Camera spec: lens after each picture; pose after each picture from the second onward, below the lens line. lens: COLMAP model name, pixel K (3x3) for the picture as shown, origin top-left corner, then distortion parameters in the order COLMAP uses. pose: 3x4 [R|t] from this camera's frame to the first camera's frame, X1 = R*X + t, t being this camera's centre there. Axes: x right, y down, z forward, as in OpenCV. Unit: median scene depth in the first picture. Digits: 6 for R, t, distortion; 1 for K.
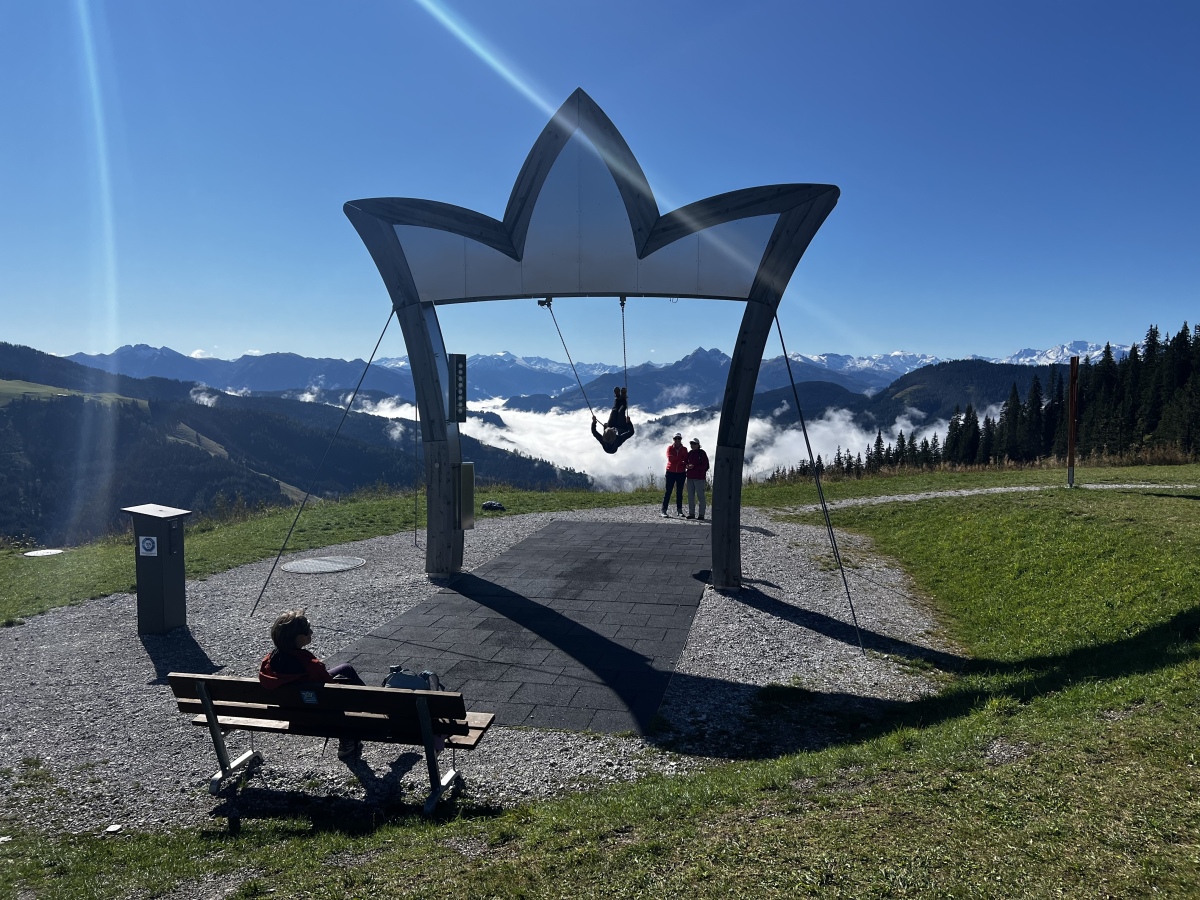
lens RADIAL K [[892.1, 0, 600.0], [0, 892.1, 450.0], [0, 0, 1]] dist [0.073976, -0.003759]
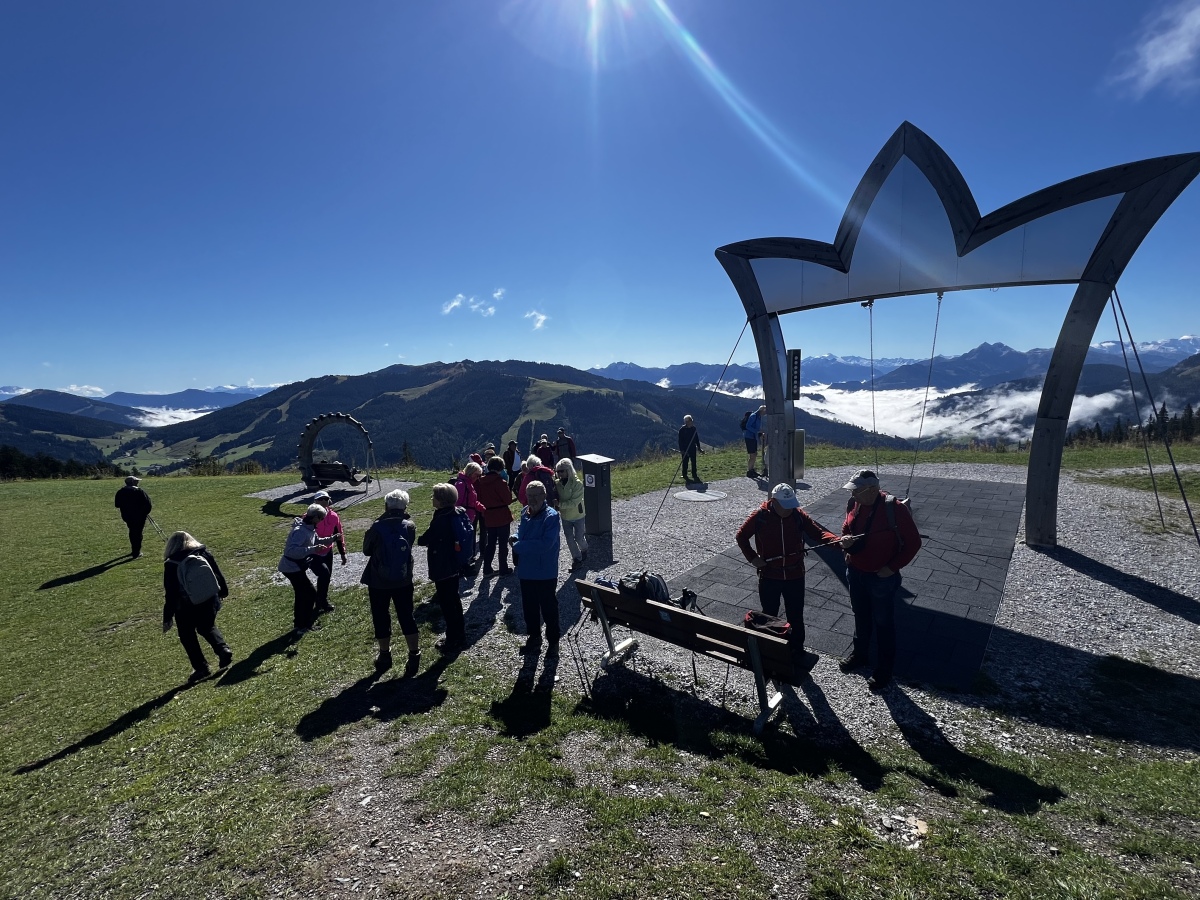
lens RADIAL K [[524.1, 0, 600.0], [0, 524.1, 450.0], [0, 0, 1]] dist [-0.009035, 0.000643]
pose [[0.870949, 0.030695, -0.490414, -0.022636], [-0.000833, 0.998138, 0.060994, -0.003592], [0.491373, -0.052715, 0.869353, 0.163096]]
